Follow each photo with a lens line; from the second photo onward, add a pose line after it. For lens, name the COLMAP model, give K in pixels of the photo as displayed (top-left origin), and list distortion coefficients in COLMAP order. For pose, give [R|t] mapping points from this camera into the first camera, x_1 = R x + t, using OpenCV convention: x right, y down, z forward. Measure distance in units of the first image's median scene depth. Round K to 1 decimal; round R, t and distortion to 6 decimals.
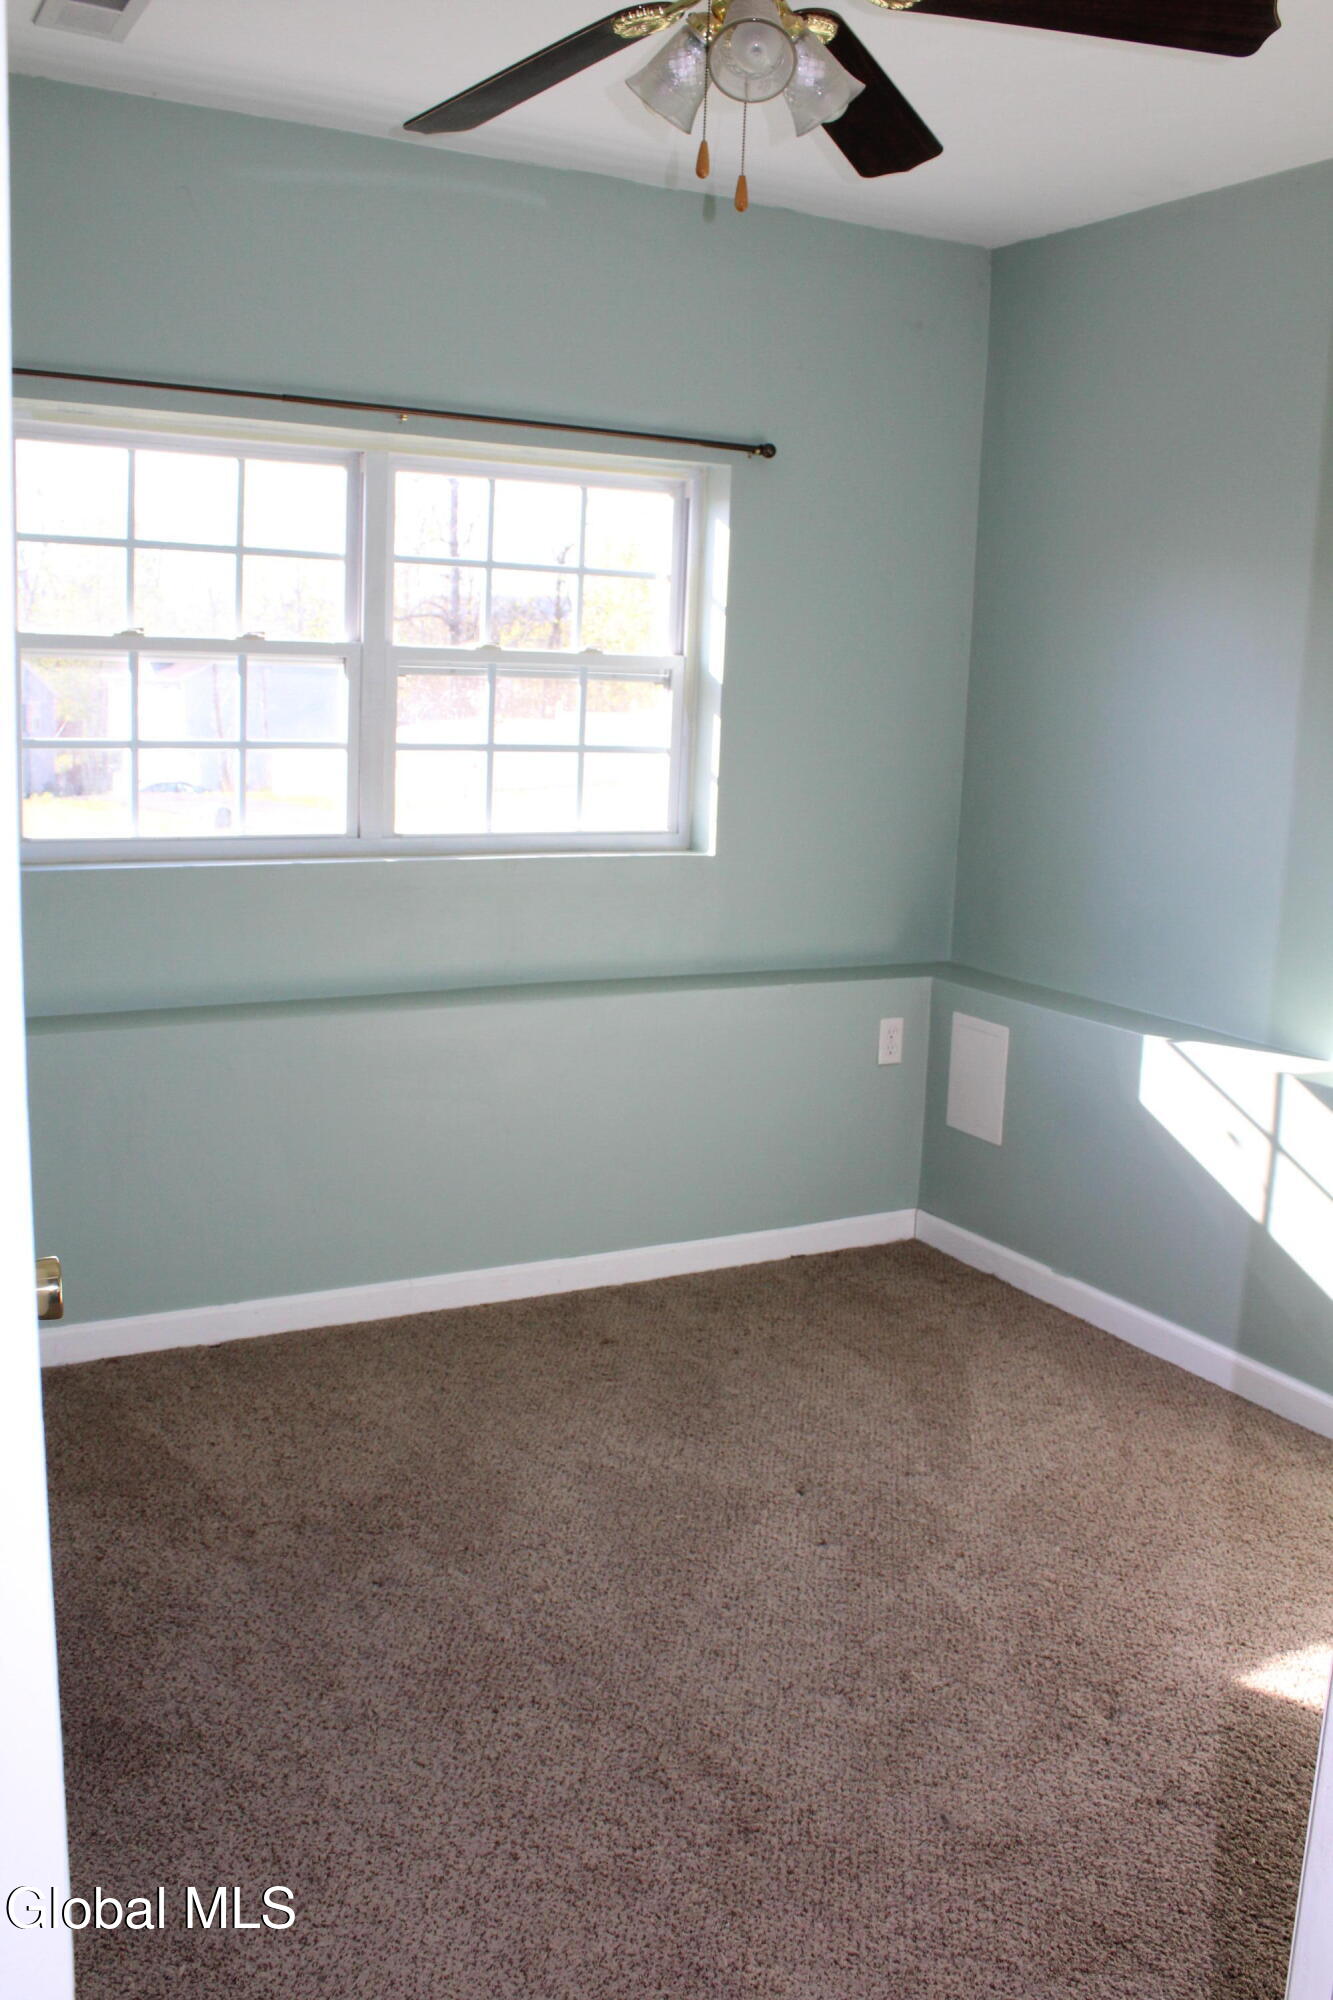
lens RADIAL K [[1778.2, 0, 666.5], [0, 1778.2, 1000.0], [0, 0, 1]] dist [-0.154694, 0.146762]
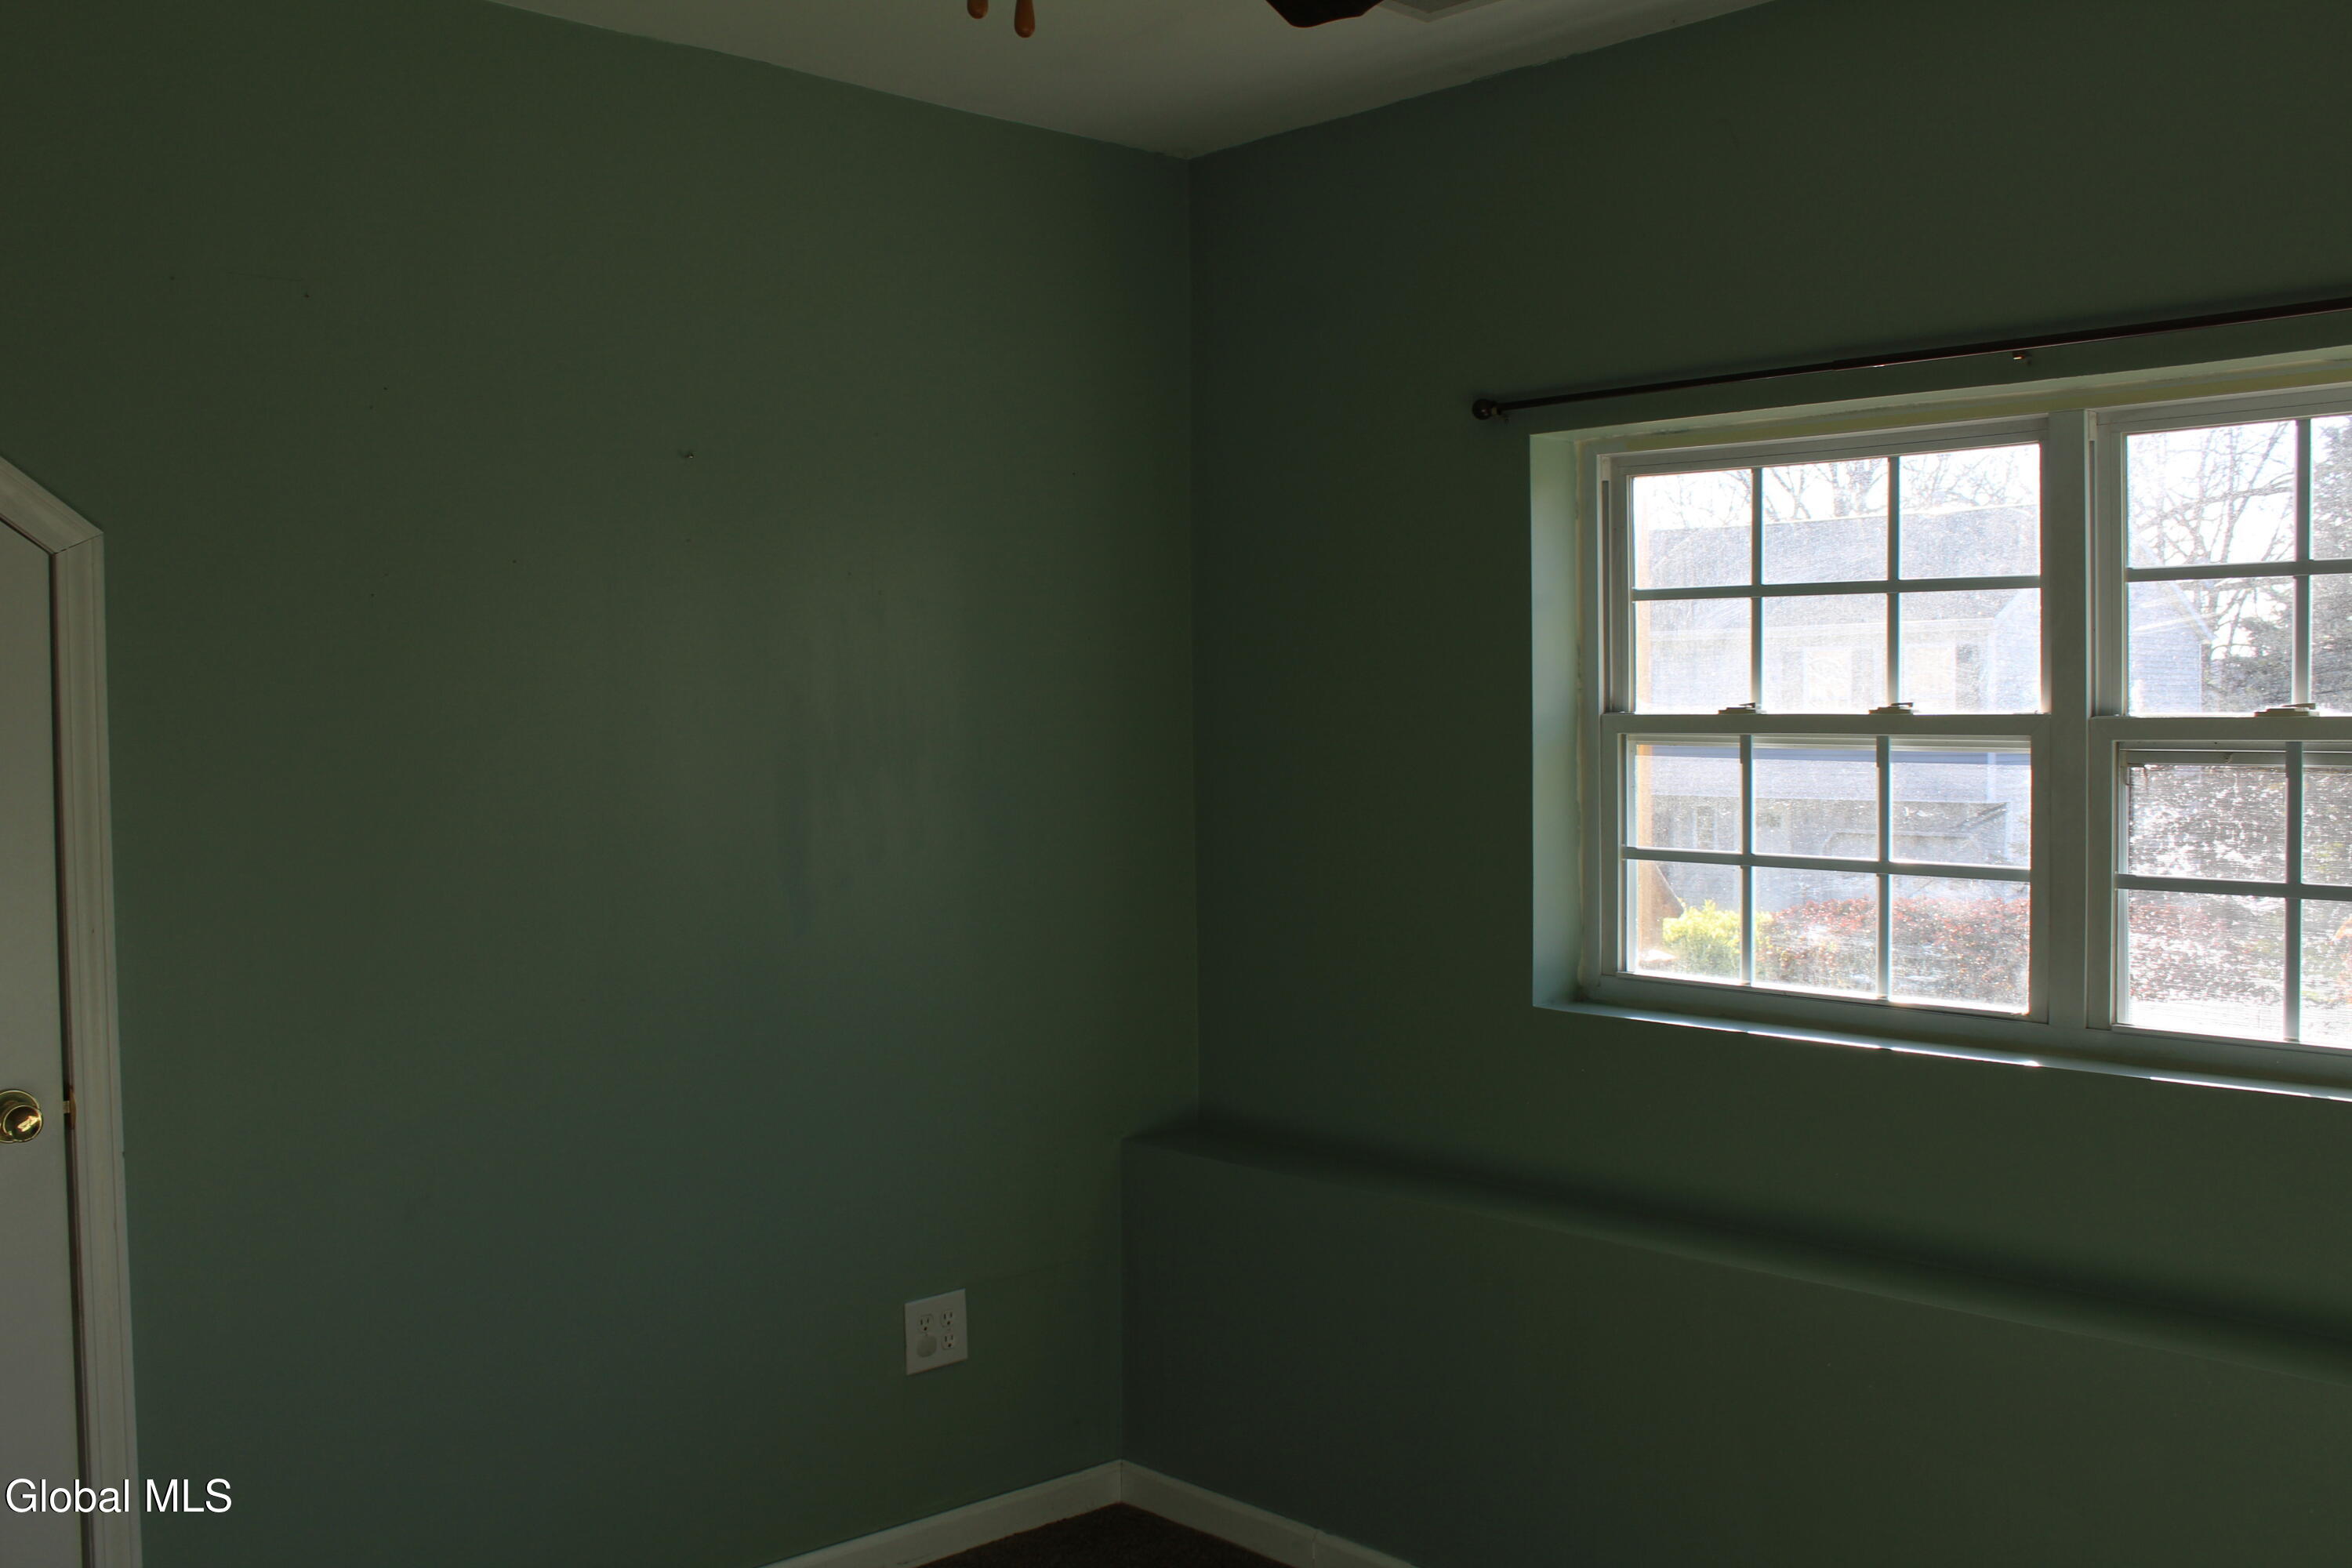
lens RADIAL K [[2091.2, 0, 1176.0], [0, 2091.2, 784.0], [0, 0, 1]] dist [-0.154694, 0.146762]
pose [[0.263336, -0.005655, -0.964688, 0.449093], [-0.163938, 0.985176, -0.050526, -0.090138], [0.950673, 0.171454, 0.258505, 0.517494]]
